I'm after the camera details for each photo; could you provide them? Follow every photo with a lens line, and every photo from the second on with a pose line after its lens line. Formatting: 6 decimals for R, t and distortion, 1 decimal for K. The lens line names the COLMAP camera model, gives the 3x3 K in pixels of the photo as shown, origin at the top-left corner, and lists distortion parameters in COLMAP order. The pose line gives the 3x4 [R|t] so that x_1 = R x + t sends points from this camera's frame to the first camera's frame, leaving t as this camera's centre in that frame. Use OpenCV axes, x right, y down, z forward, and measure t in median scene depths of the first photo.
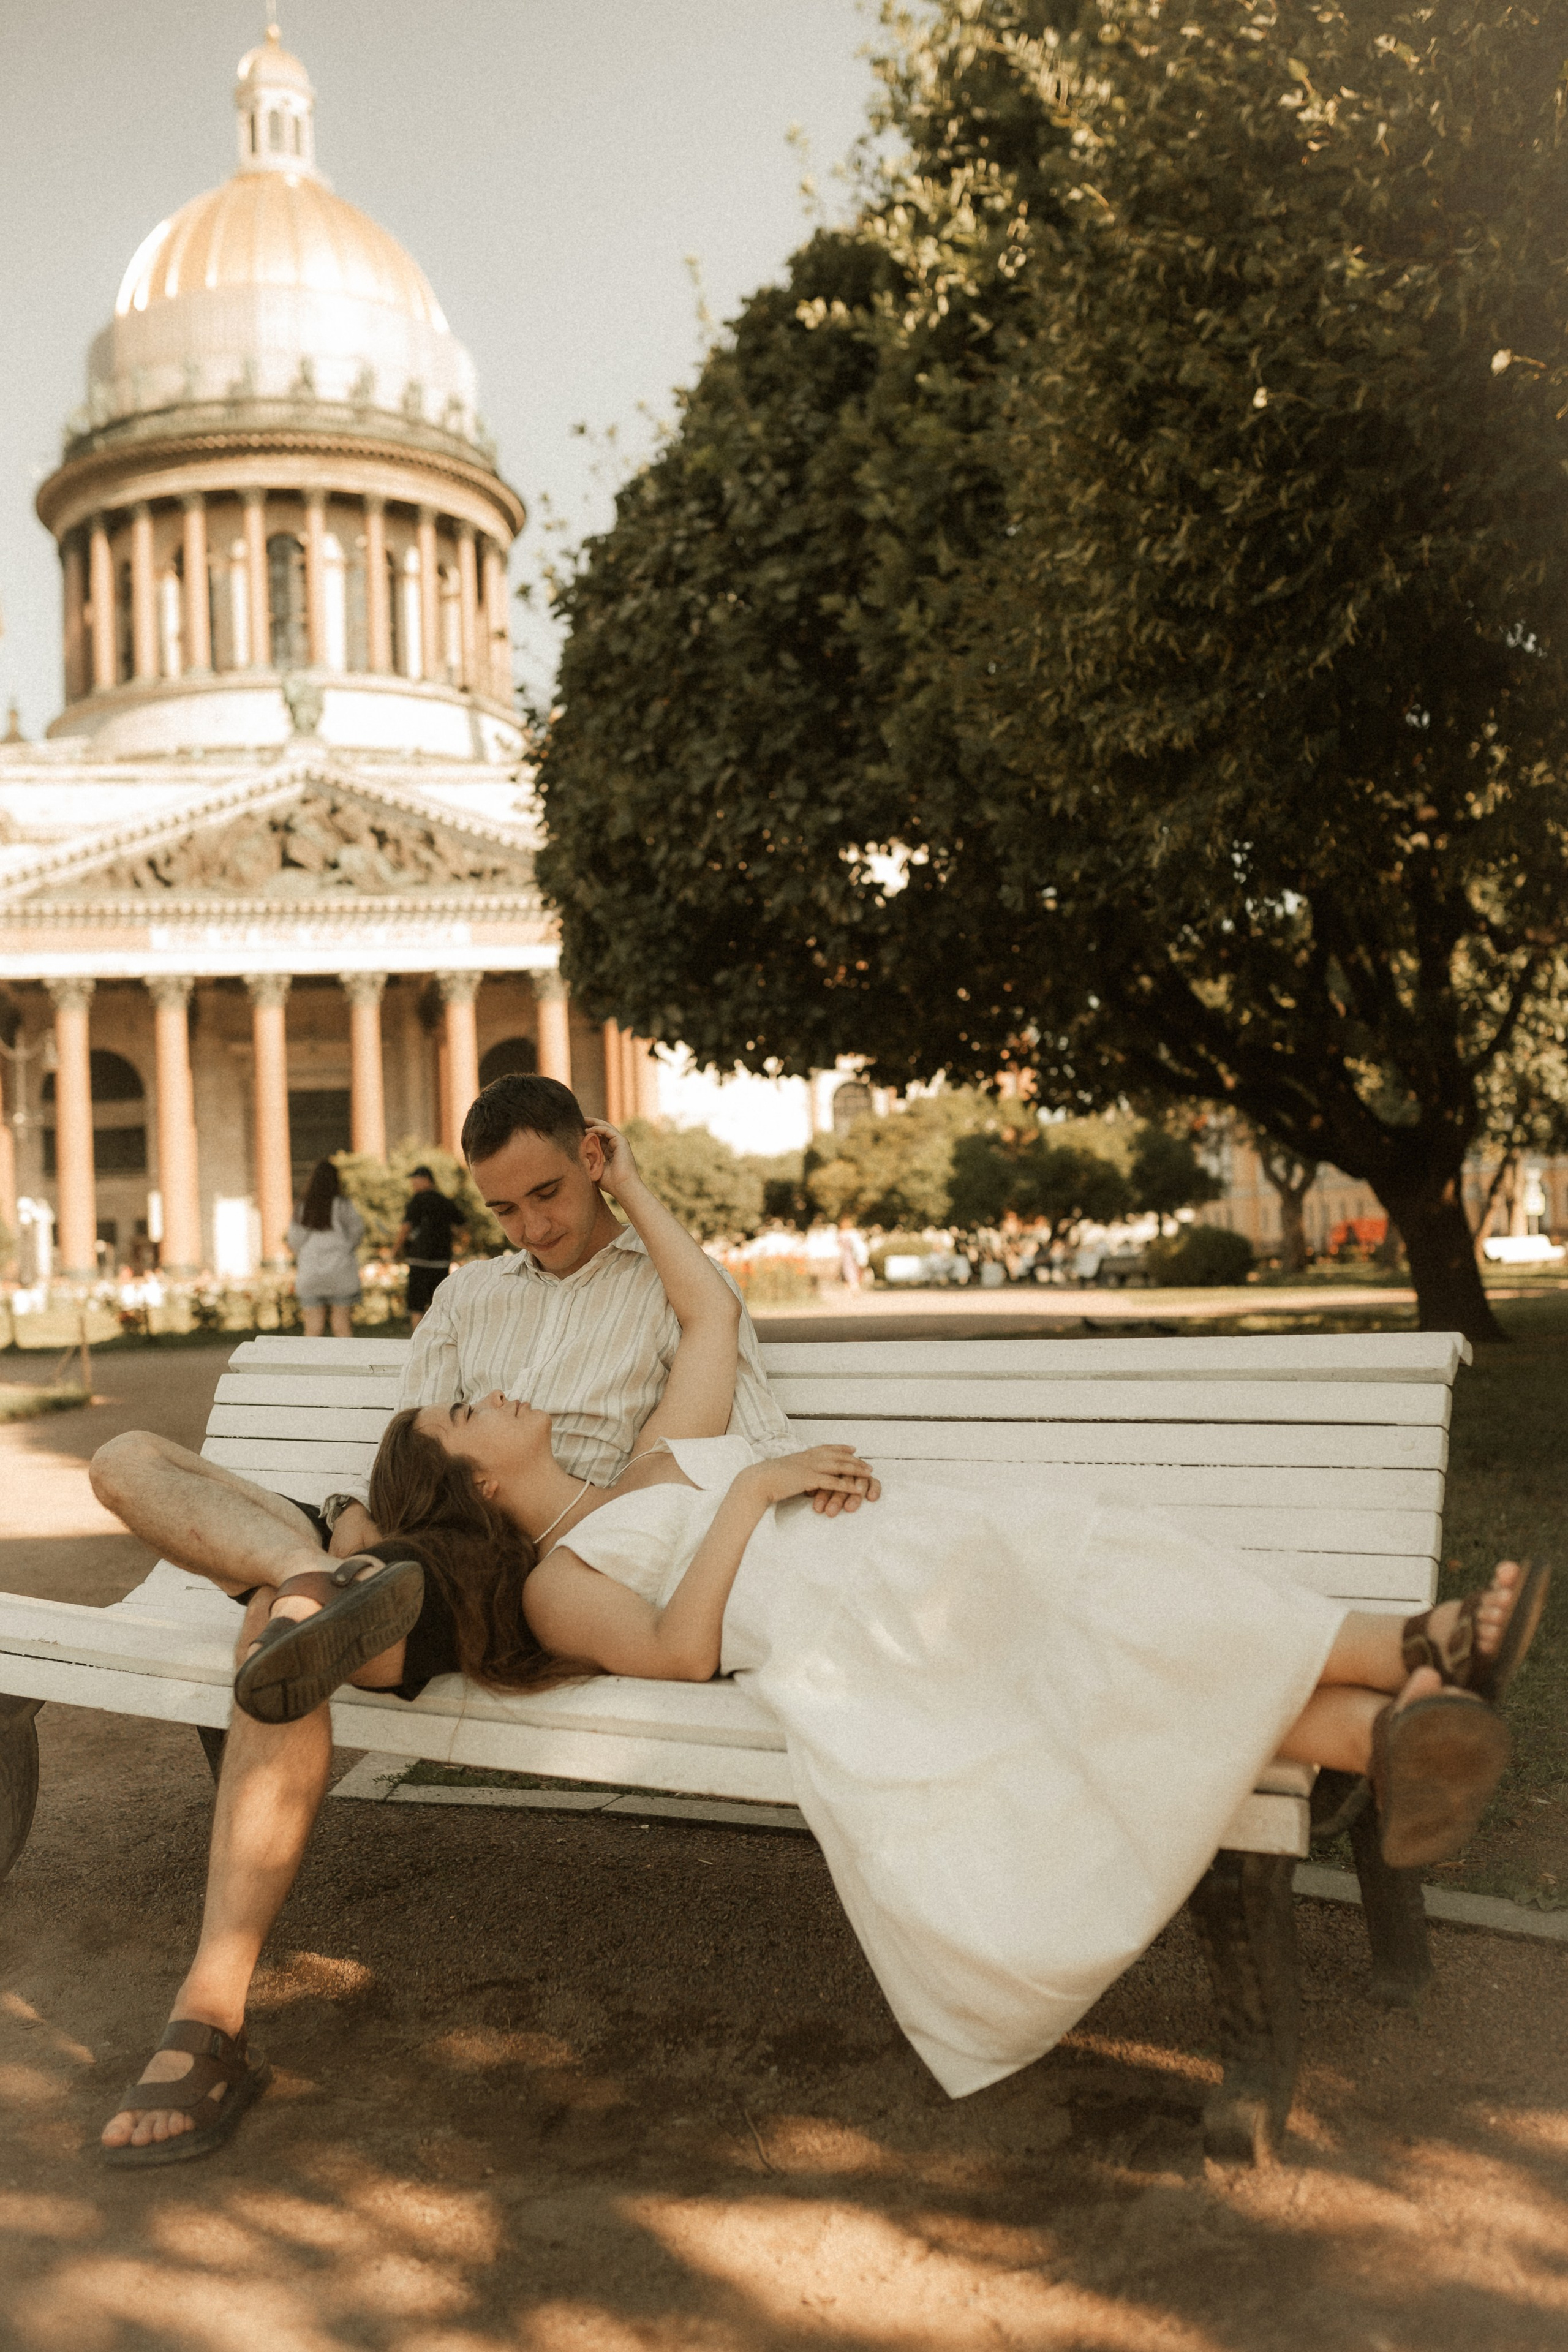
lens RADIAL K [[2227.9, 0, 784.3], [0, 2227.9, 1179.6], [0, 0, 1]] dist [-0.072935, 0.110187]
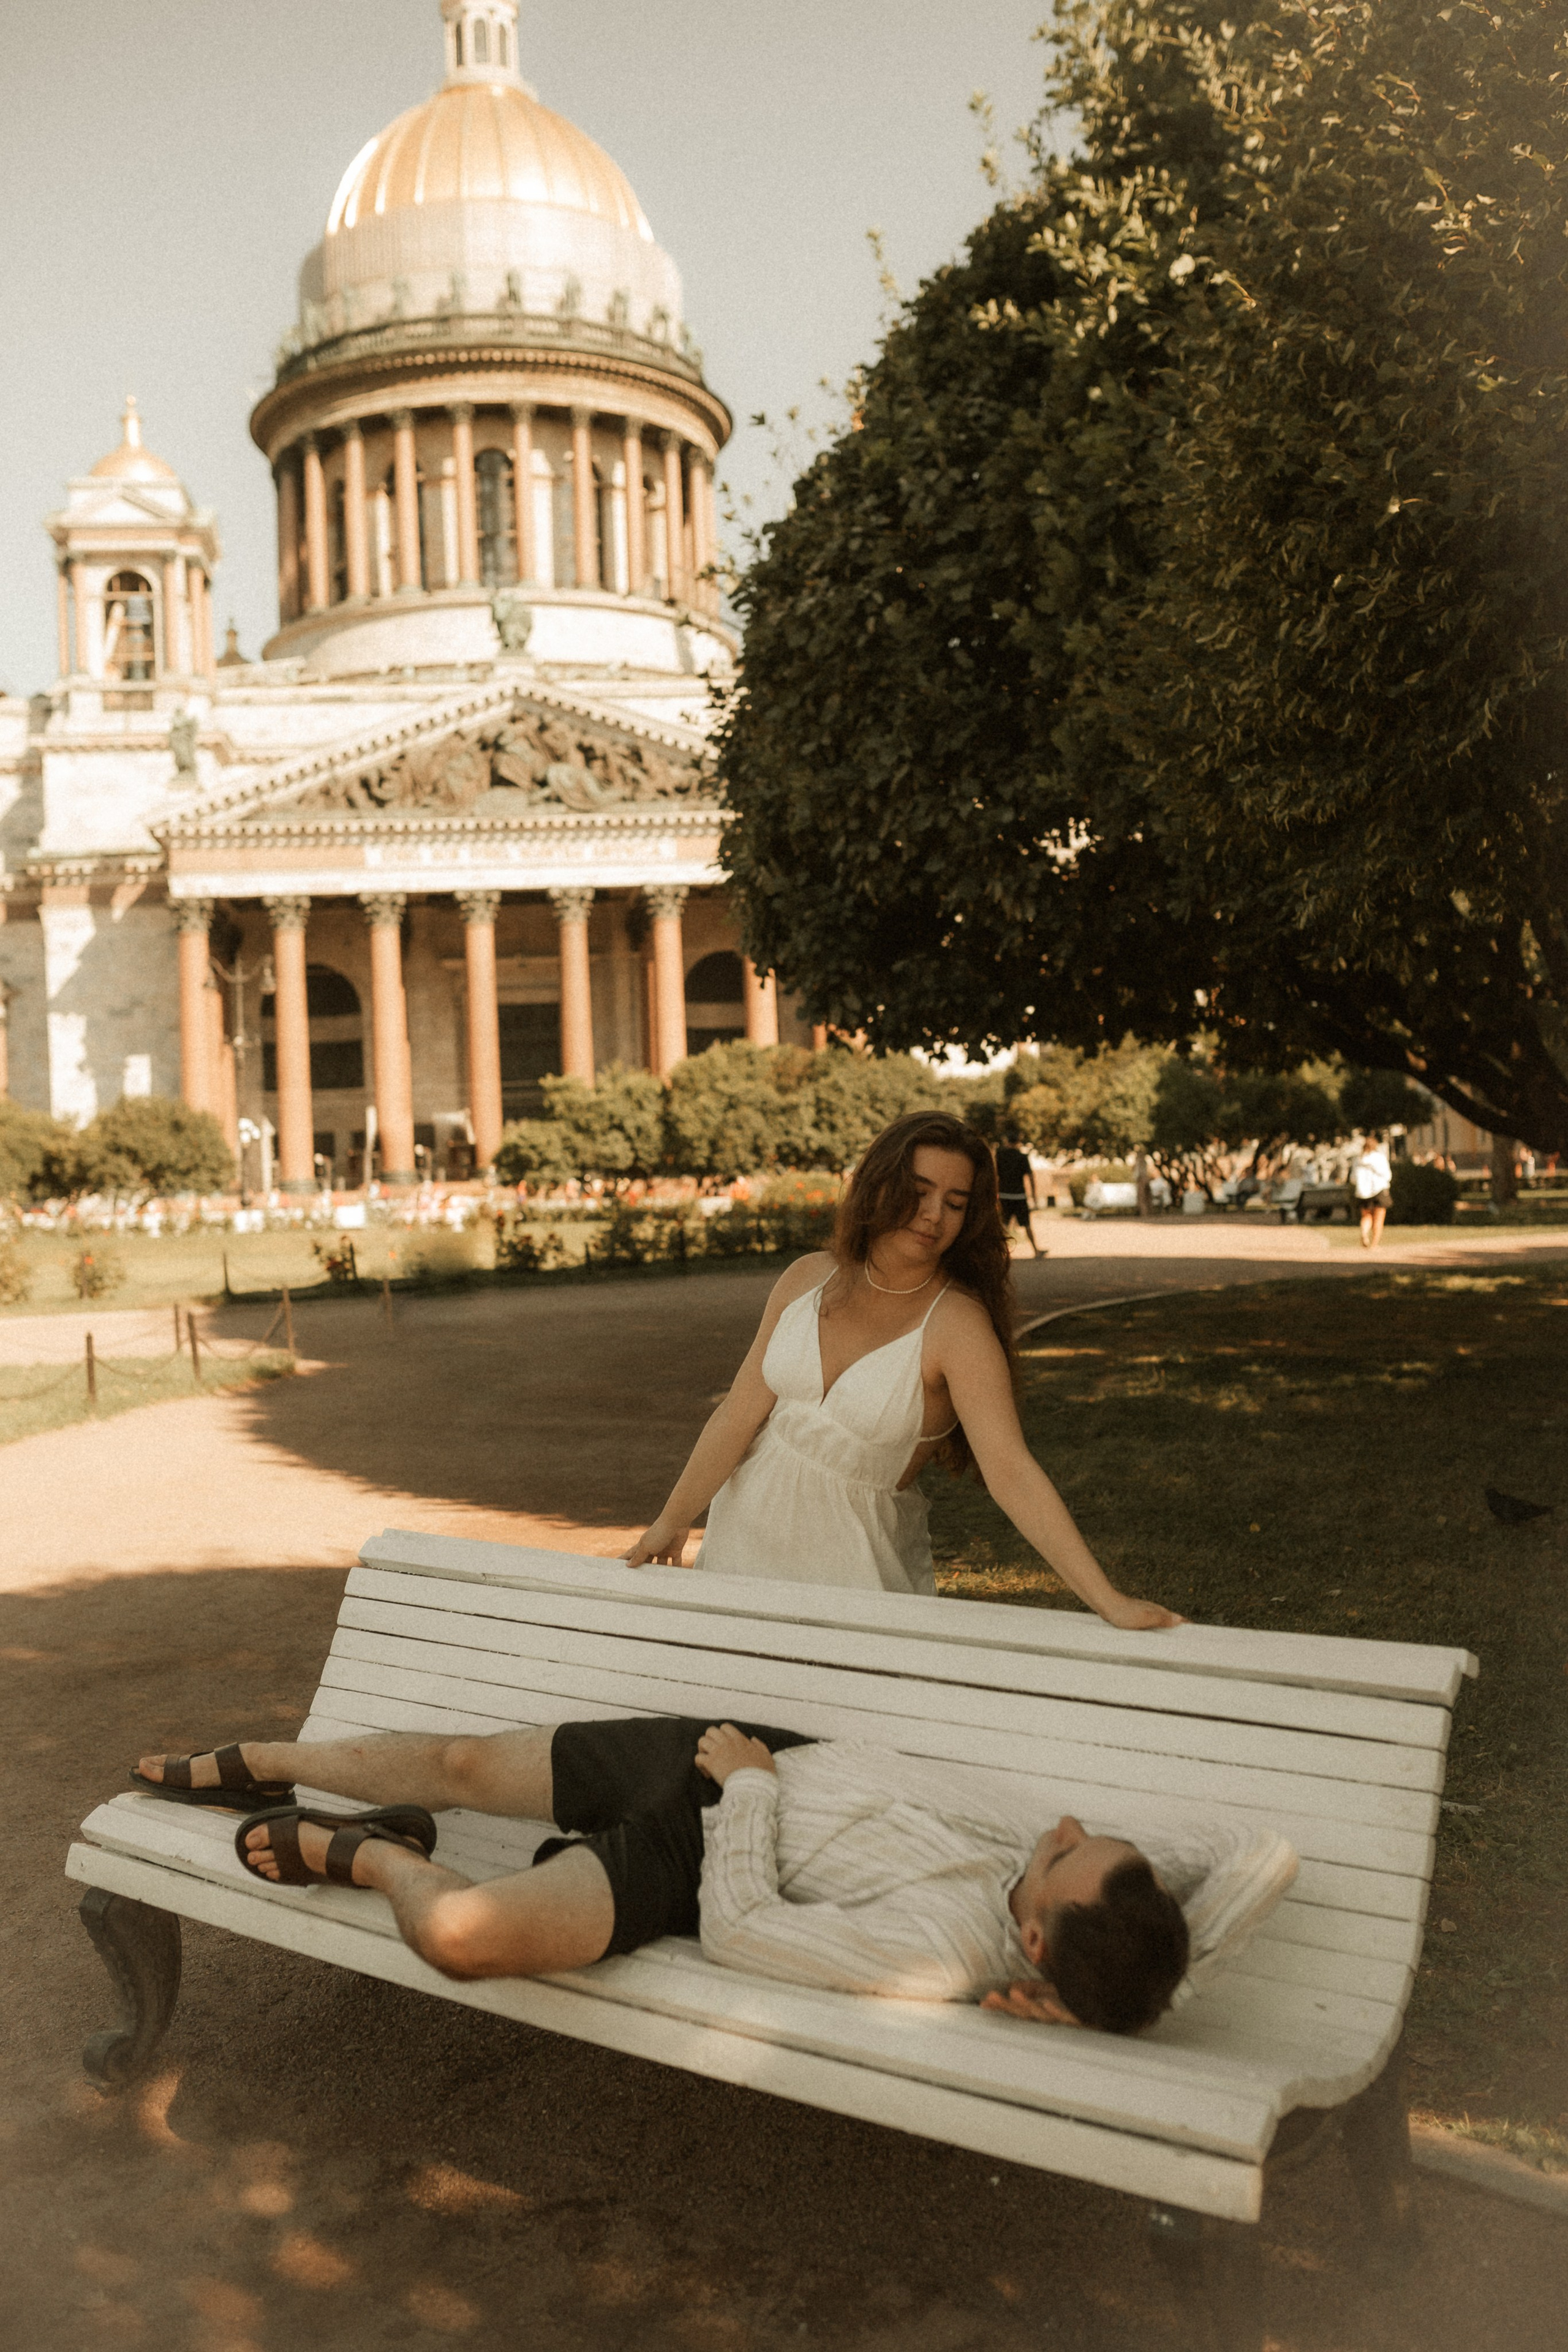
lens RADIAL K [[2227.9, 0, 784.3], [0, 2227.9, 1179.6], [0, 0, 1]] dist [-0.072935, 0.110187]
pose [[0.995593, 0.004030, -0.093694, 0.001772], [-0.000031, 0.999091, 0.042640, -0.004490], [0.093780, -0.042449, 0.994688, -0.001642]]
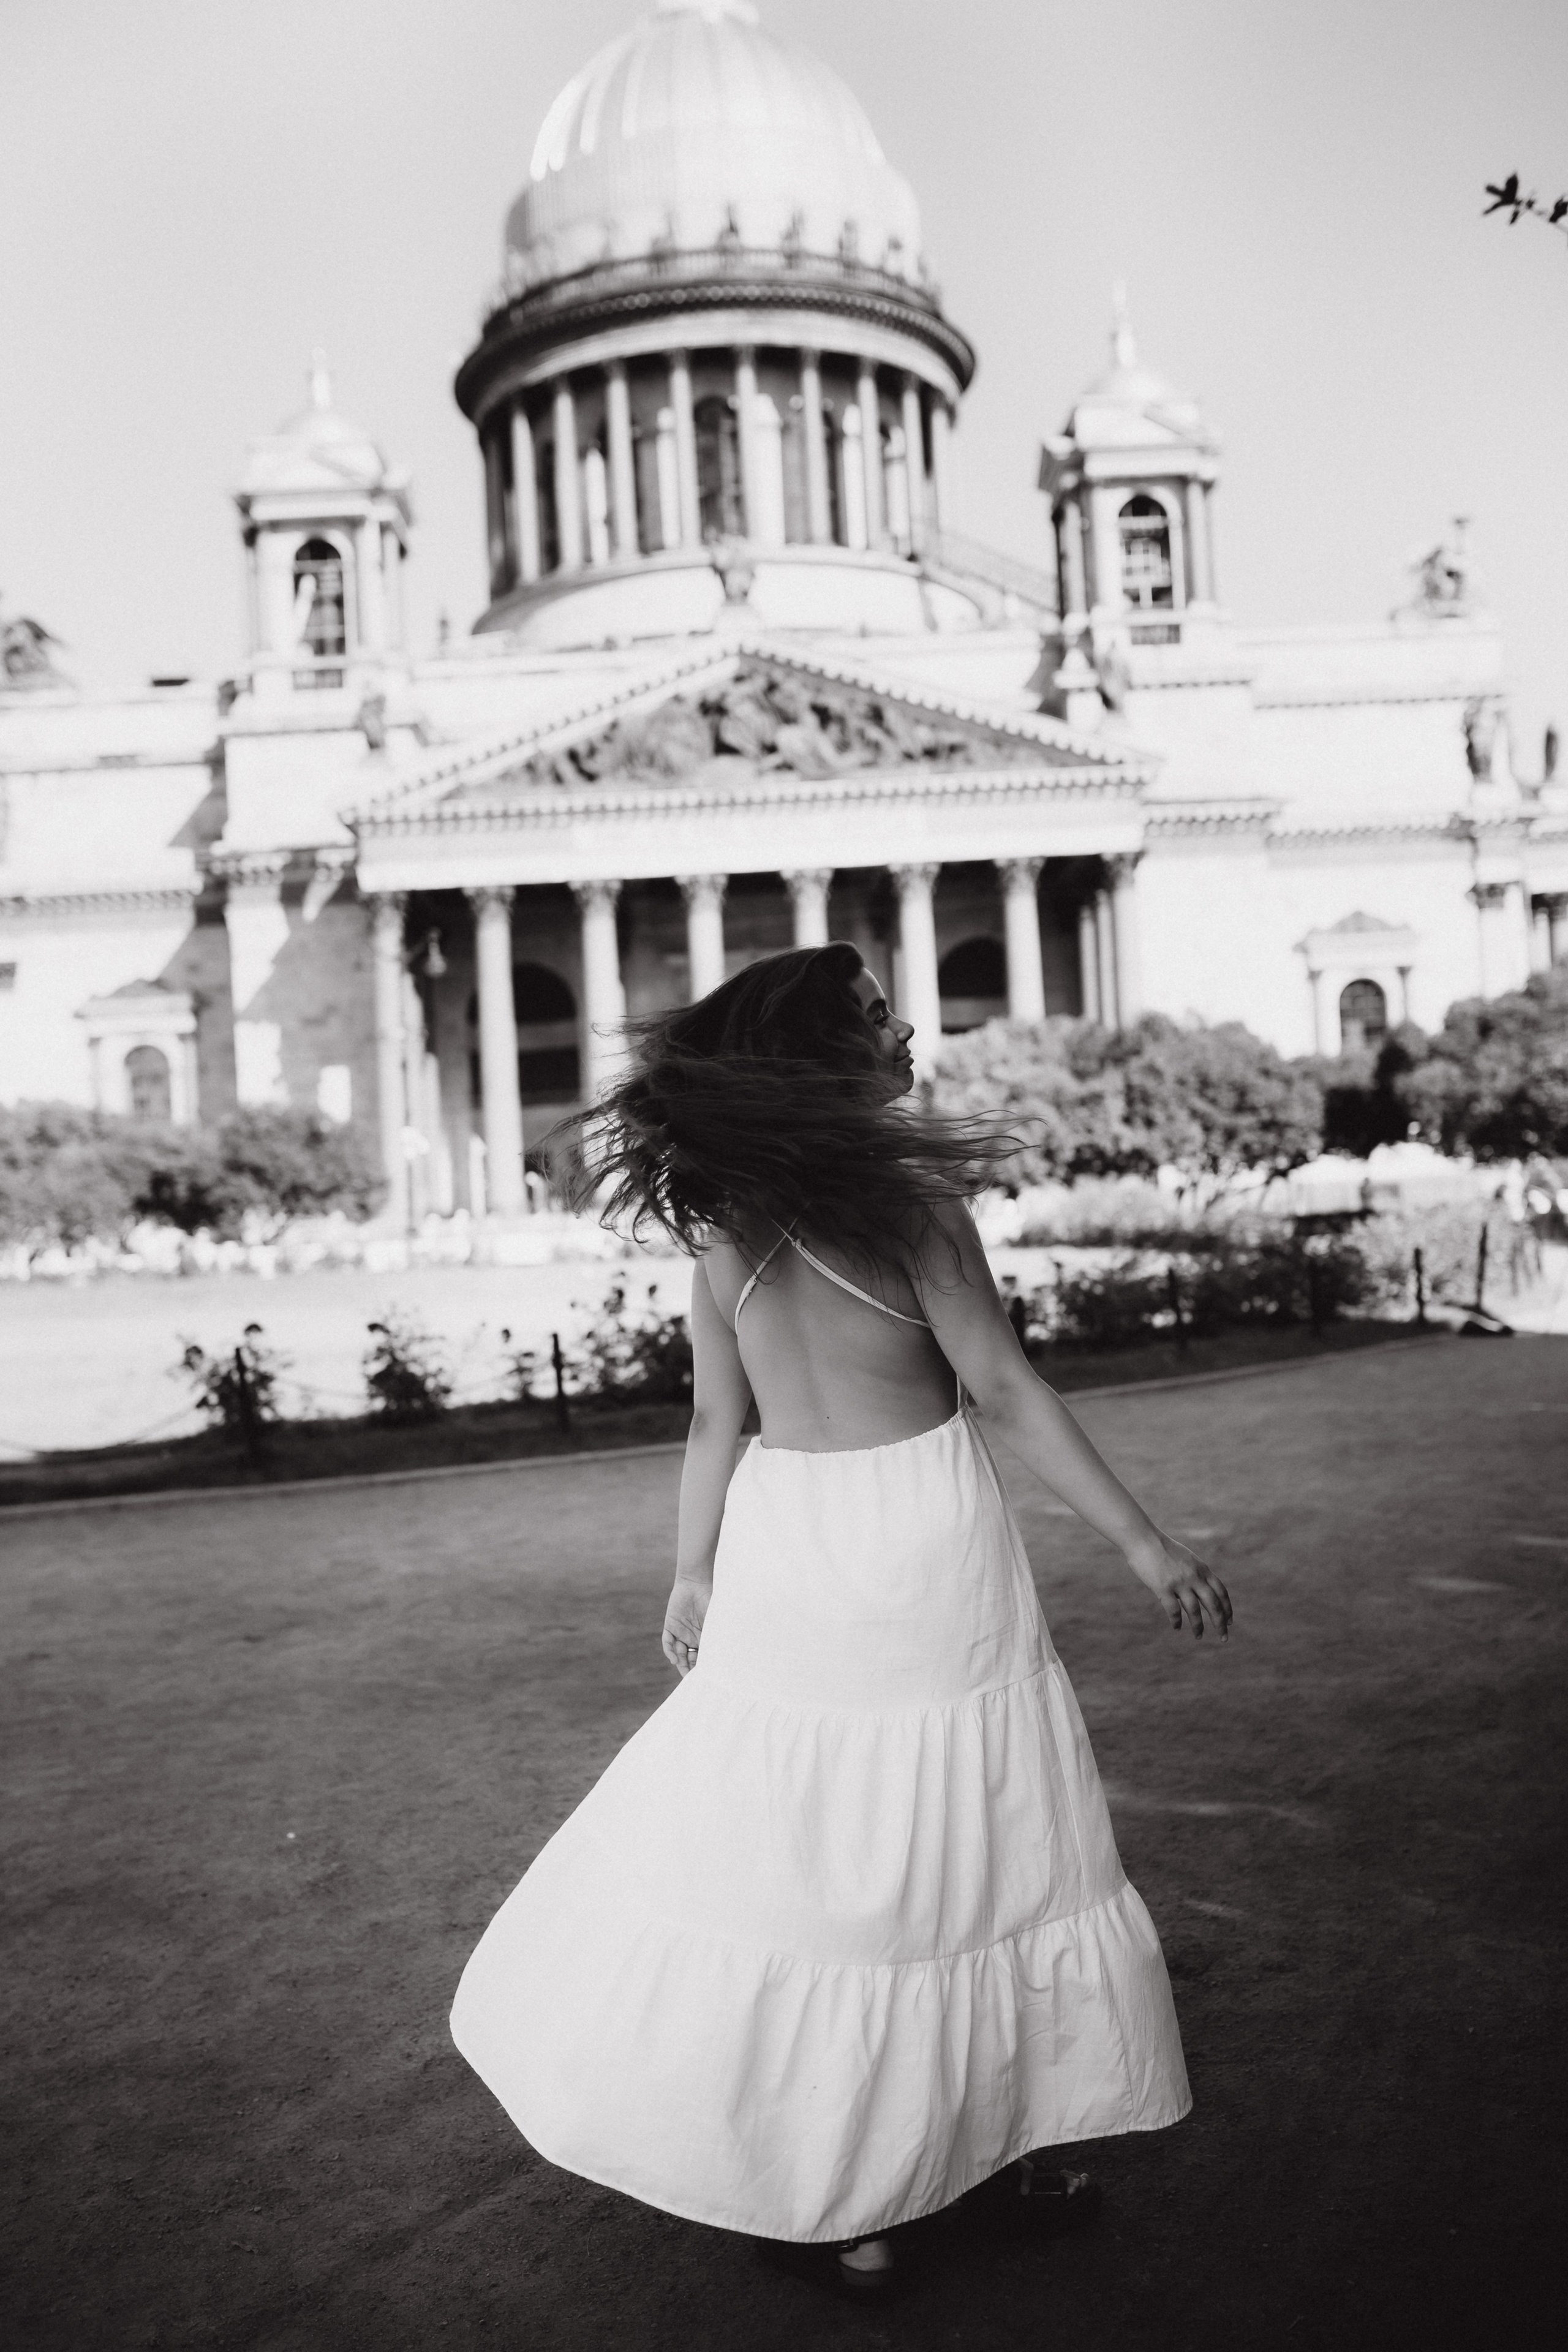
lens RADIAL K [[2227.9, 0, 784.3], [0, 2227.9, 1179.6], [0, 0, 1]] dist [-0.072935, 0.110187]
pose [[0.979306, -0.011779, -0.202042, -0.020258], [0.018920, 0.999261, 0.033450, 0.001448], [0.201499, -0.036581, 0.978805, 0.123892]]
